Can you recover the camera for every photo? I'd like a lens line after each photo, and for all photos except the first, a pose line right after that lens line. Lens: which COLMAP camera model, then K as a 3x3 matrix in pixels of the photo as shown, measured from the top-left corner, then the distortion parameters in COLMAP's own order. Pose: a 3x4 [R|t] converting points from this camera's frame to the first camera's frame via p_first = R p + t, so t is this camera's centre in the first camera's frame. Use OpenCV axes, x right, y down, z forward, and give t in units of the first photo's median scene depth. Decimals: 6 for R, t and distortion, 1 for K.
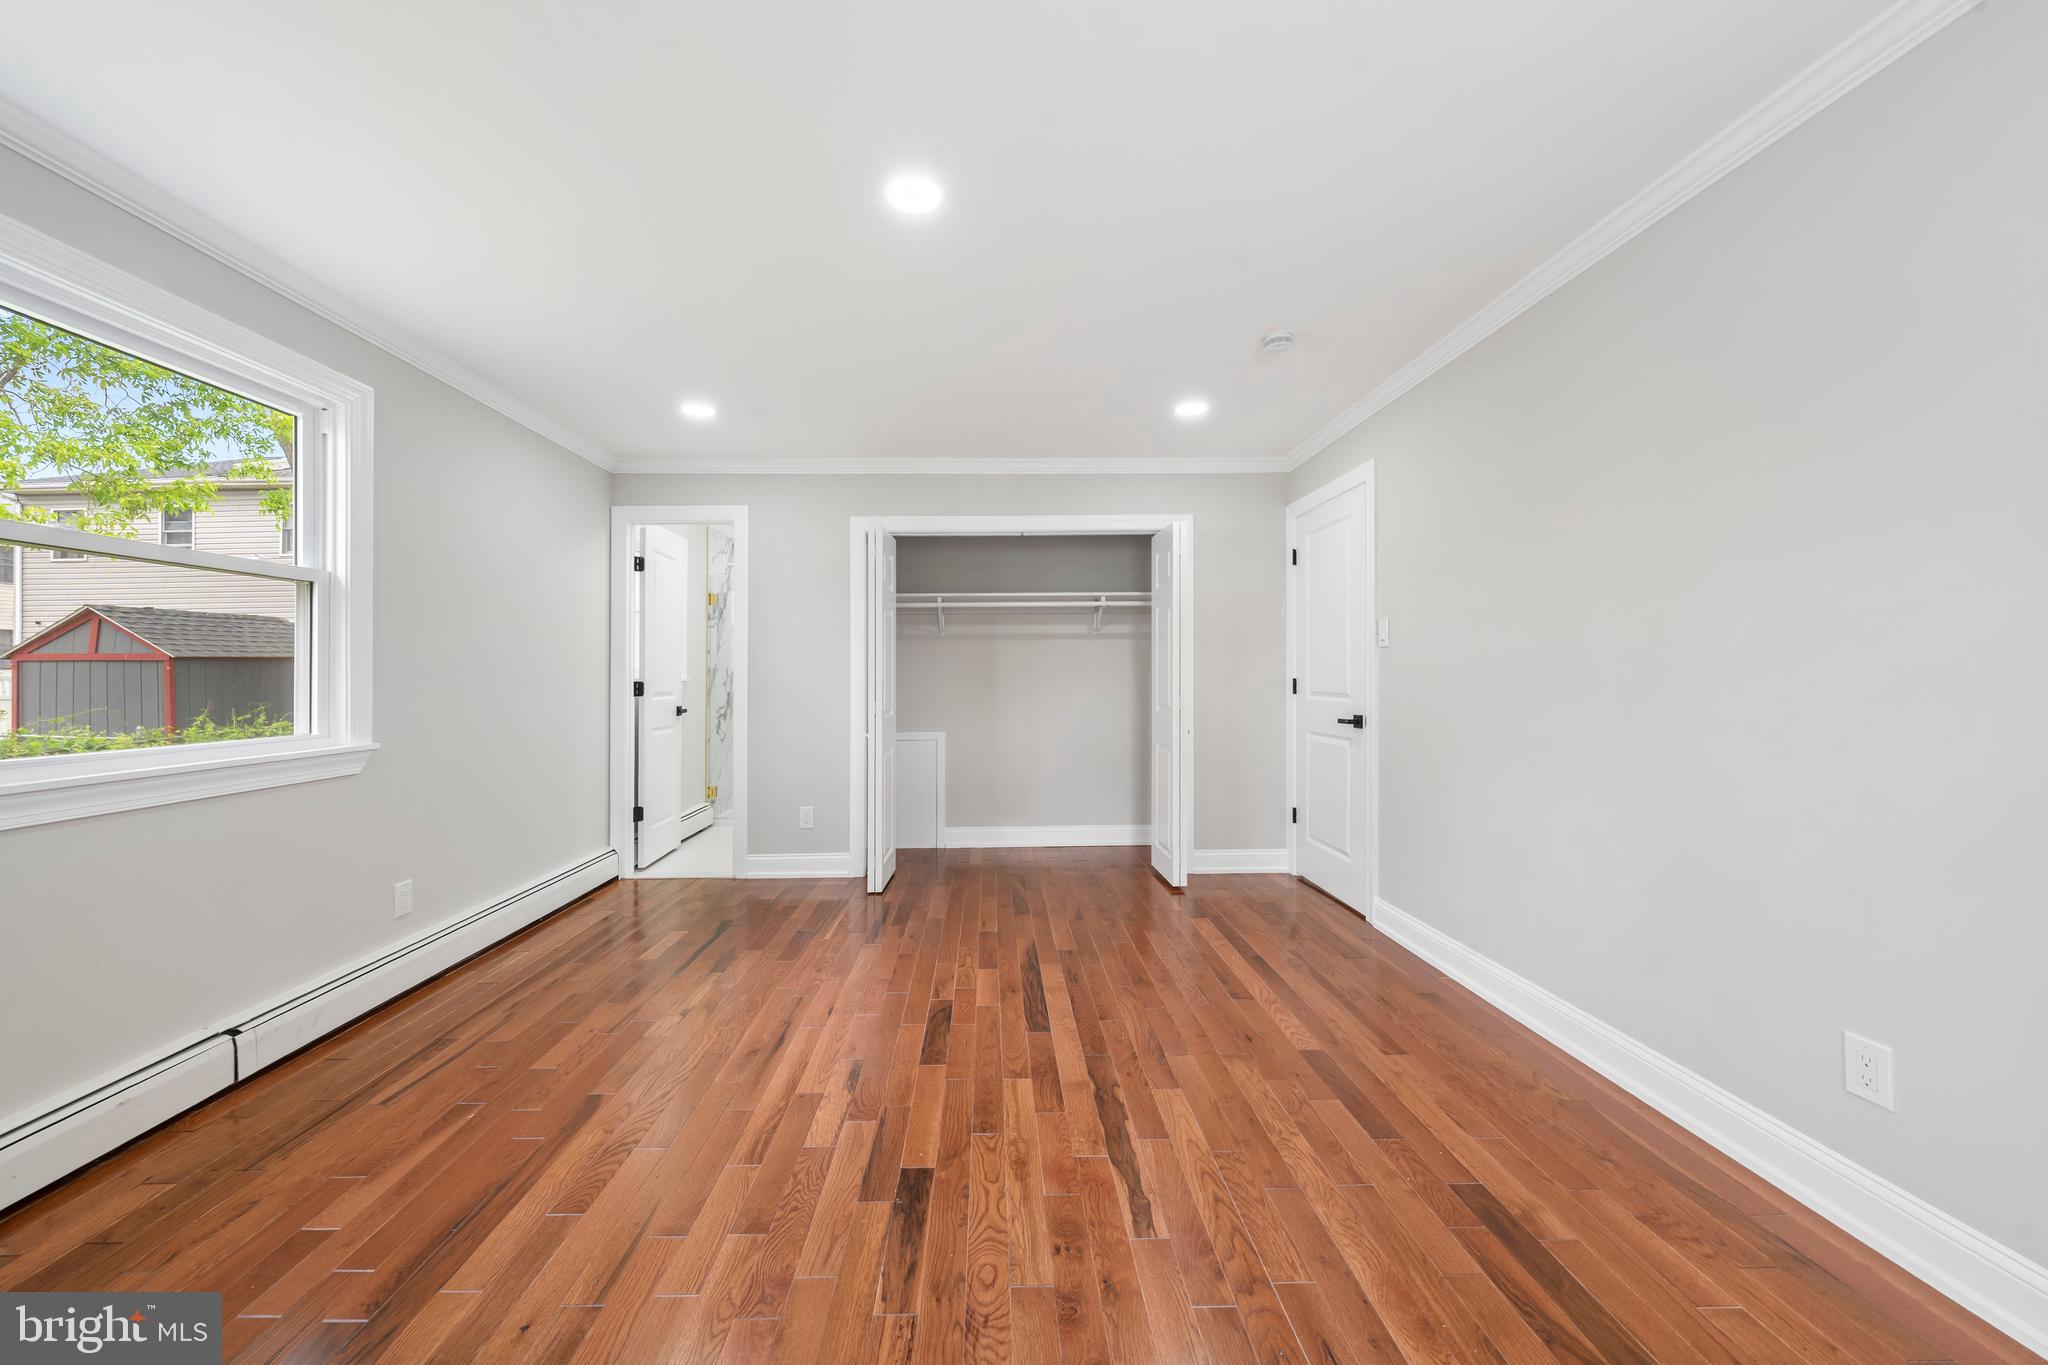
lens RADIAL K [[701.3, 0, 1018.2], [0, 701.3, 673.8], [0, 0, 1]] dist [-0.009726, 0.000094]
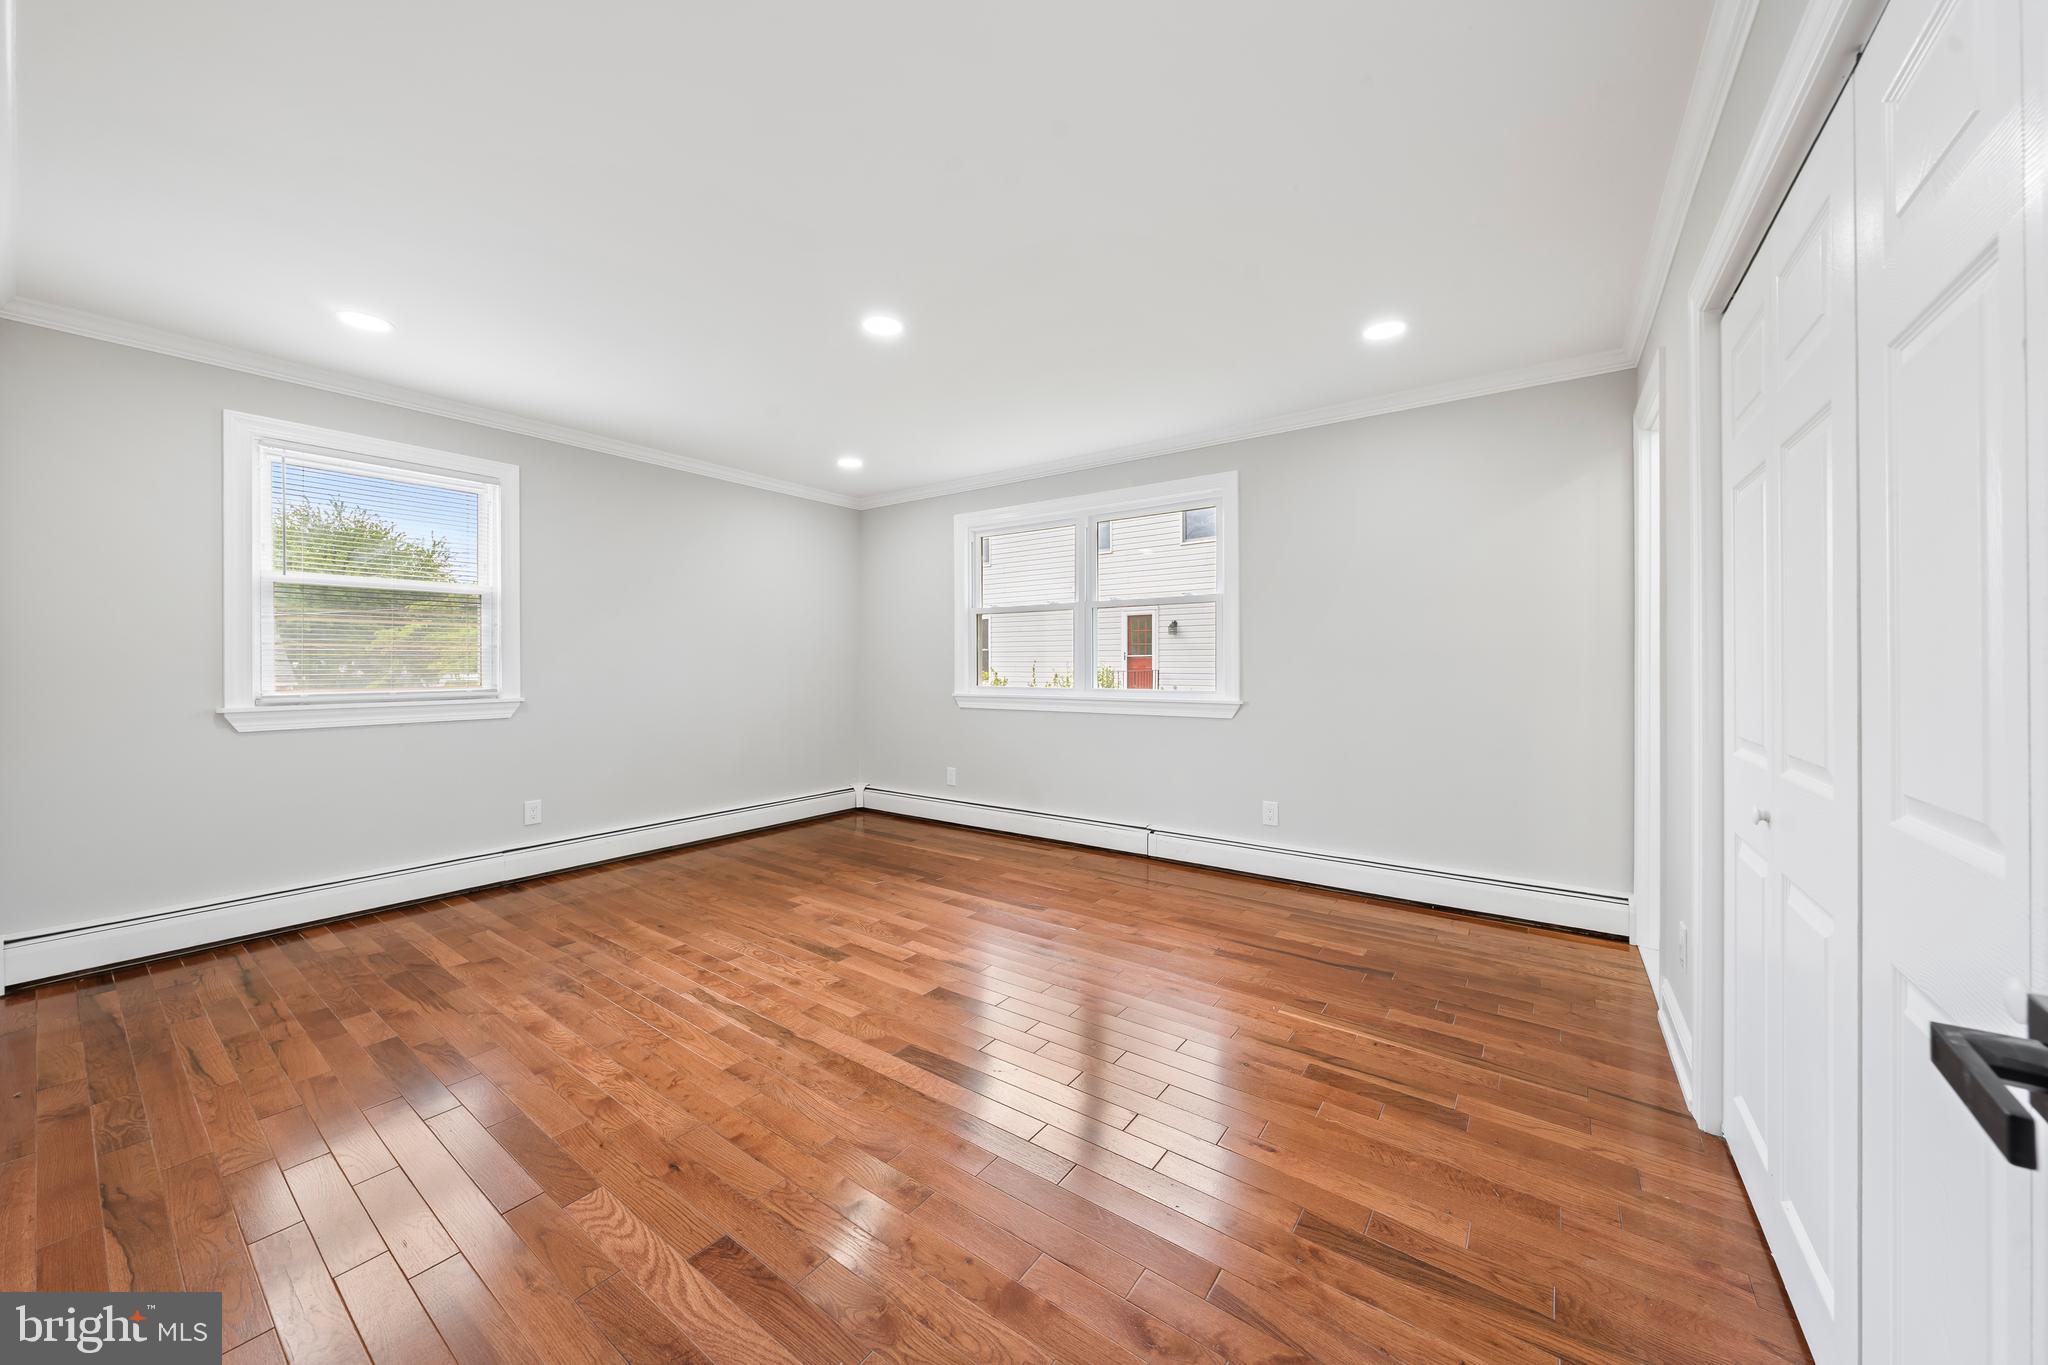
lens RADIAL K [[701.3, 0, 1031.1], [0, 701.3, 661.5], [0, 0, 1]] dist [-0.009726, 0.000094]
pose [[-0.590996, 0.006259, -0.806650, 0.798684], [0.007714, 0.999968, 0.002108, -0.006327], [0.806638, -0.004976, -0.591025, 1.996709]]
